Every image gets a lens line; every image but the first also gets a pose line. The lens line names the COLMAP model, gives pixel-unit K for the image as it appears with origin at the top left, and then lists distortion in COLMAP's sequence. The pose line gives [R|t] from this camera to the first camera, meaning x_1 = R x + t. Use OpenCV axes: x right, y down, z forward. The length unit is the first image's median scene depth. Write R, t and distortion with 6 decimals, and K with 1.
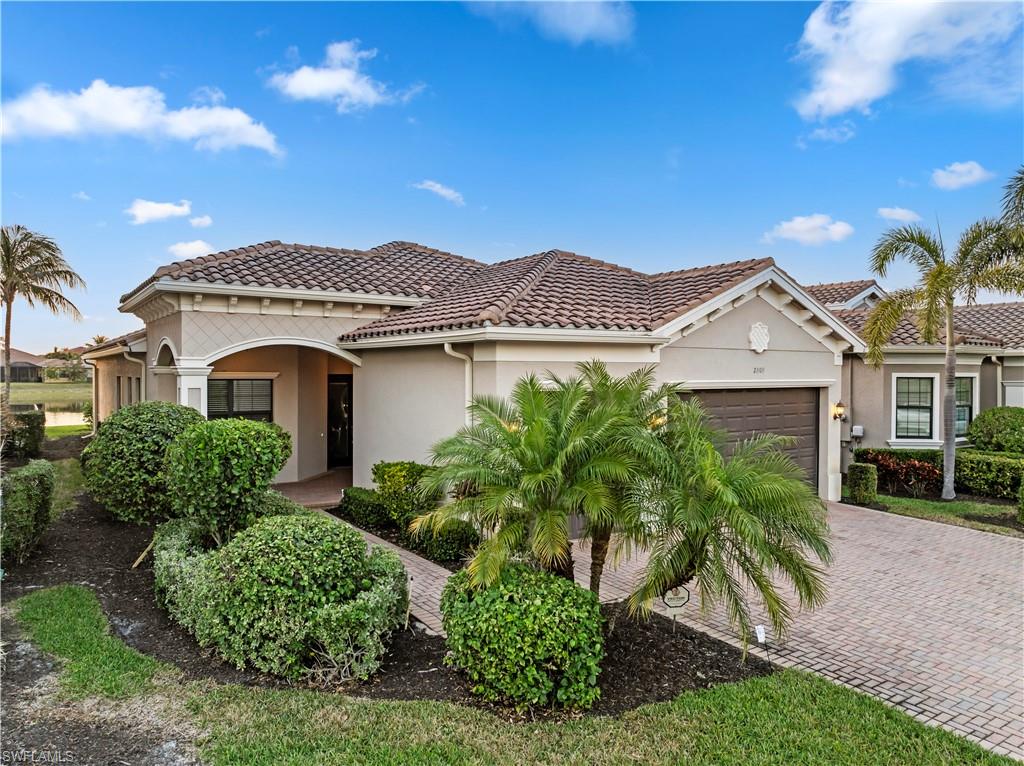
lens RADIAL K [[716.5, 0, 512.0], [0, 716.5, 383.0], [0, 0, 1]] dist [-0.035657, 0.000321]
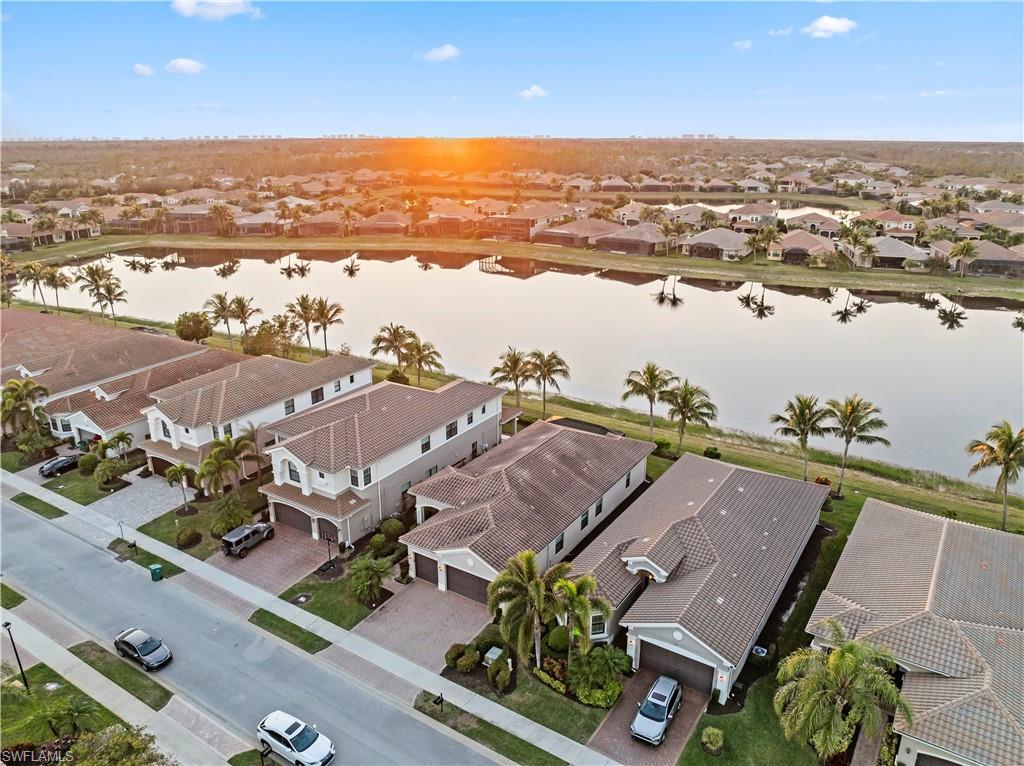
lens RADIAL K [[716.5, 0, 512.0], [0, 716.5, 383.0], [0, 0, 1]] dist [-0.035657, 0.000321]
pose [[0.387899, 0.293954, -0.873571, 3.107992], [-0.010016, 0.949068, 0.314911, -1.938574], [0.921647, -0.113404, 0.371087, -0.072125]]
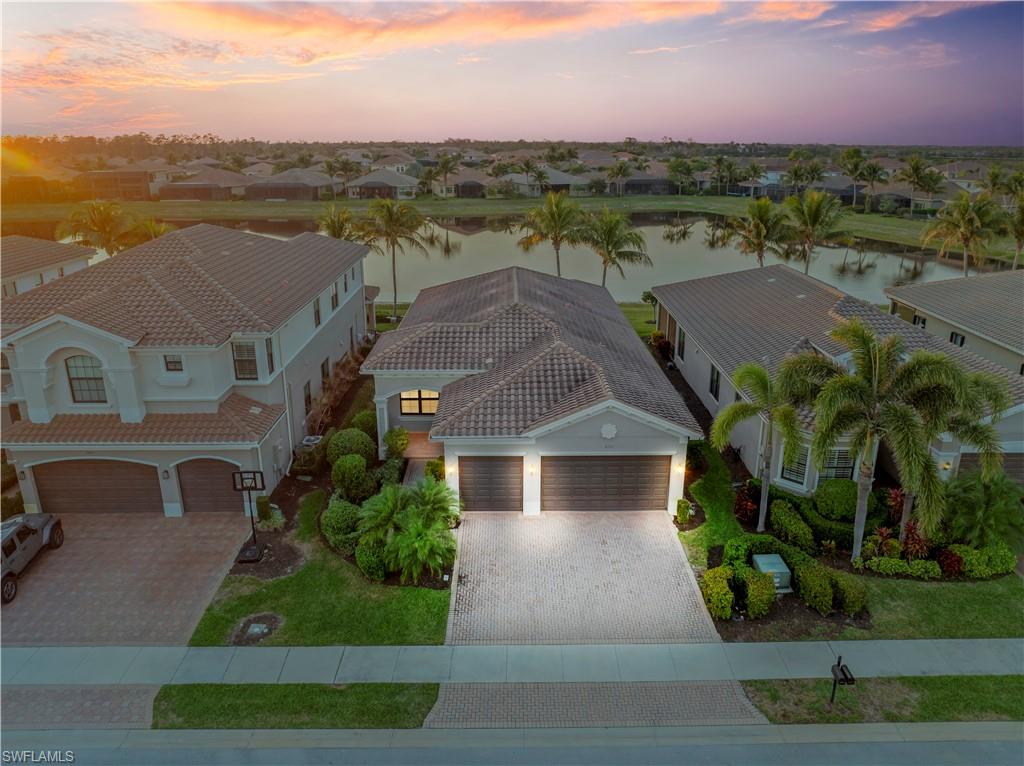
lens RADIAL K [[716.5, 0, 512.0], [0, 716.5, 383.0], [0, 0, 1]] dist [-0.035657, 0.000321]
pose [[0.828523, 0.171324, -0.533102, 1.014104], [-0.002778, 0.953290, 0.302043, -0.684385], [0.559948, -0.248768, 0.790299, -0.547031]]
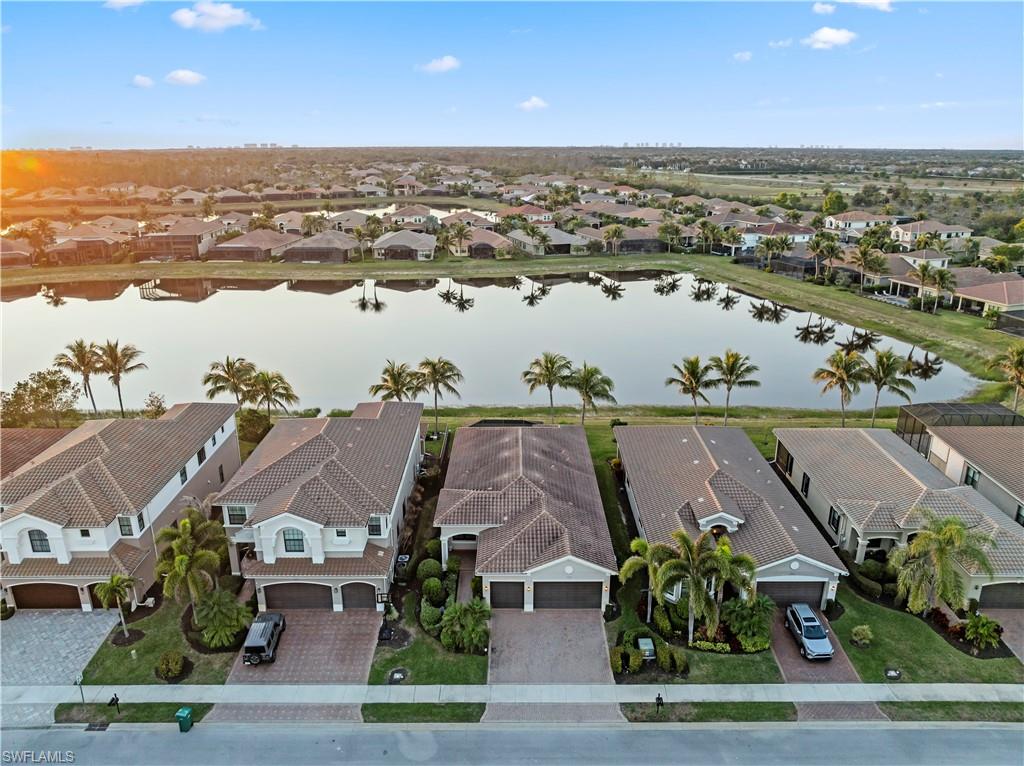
lens RADIAL K [[716.5, 0, 512.0], [0, 716.5, 383.0], [0, 0, 1]] dist [-0.035657, 0.000321]
pose [[0.823138, 0.173080, -0.540820, 1.722595], [-0.002910, 0.953689, 0.300782, -1.860494], [0.567833, -0.246011, 0.785521, -1.604710]]
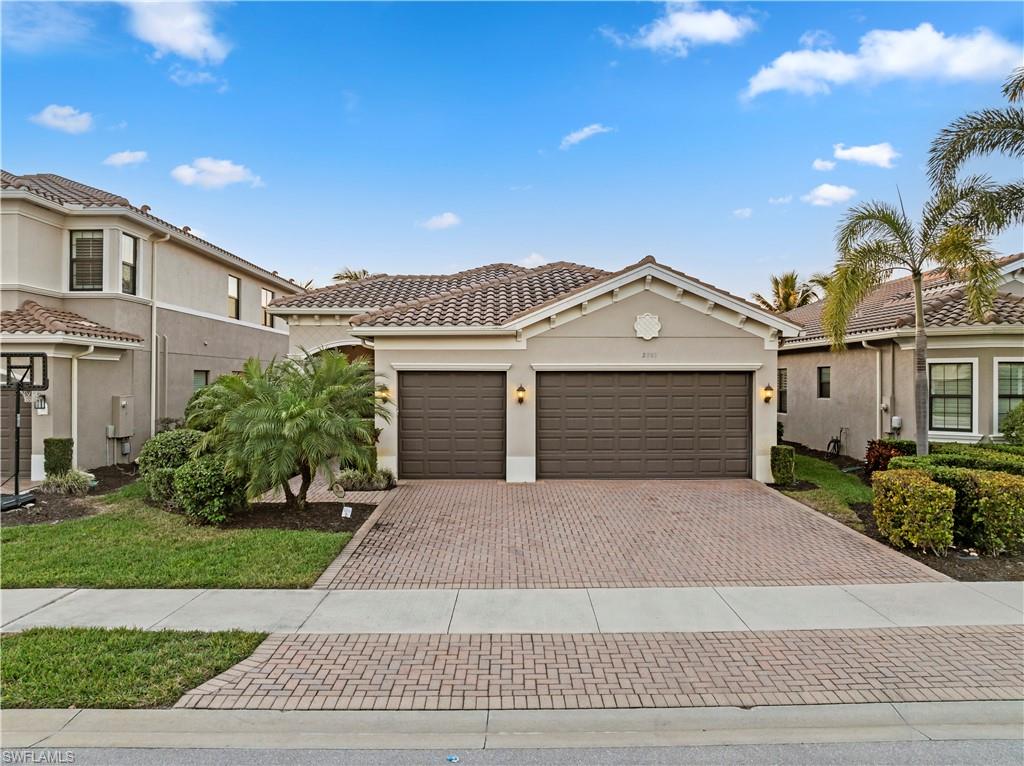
lens RADIAL K [[716.5, 0, 512.0], [0, 716.5, 383.0], [0, 0, 1]] dist [-0.035657, 0.000321]
pose [[0.832232, -0.001045, -0.554427, 0.724121], [-0.006309, 0.999916, -0.011354, 0.037543], [0.554392, 0.012947, 0.832155, -0.062826]]
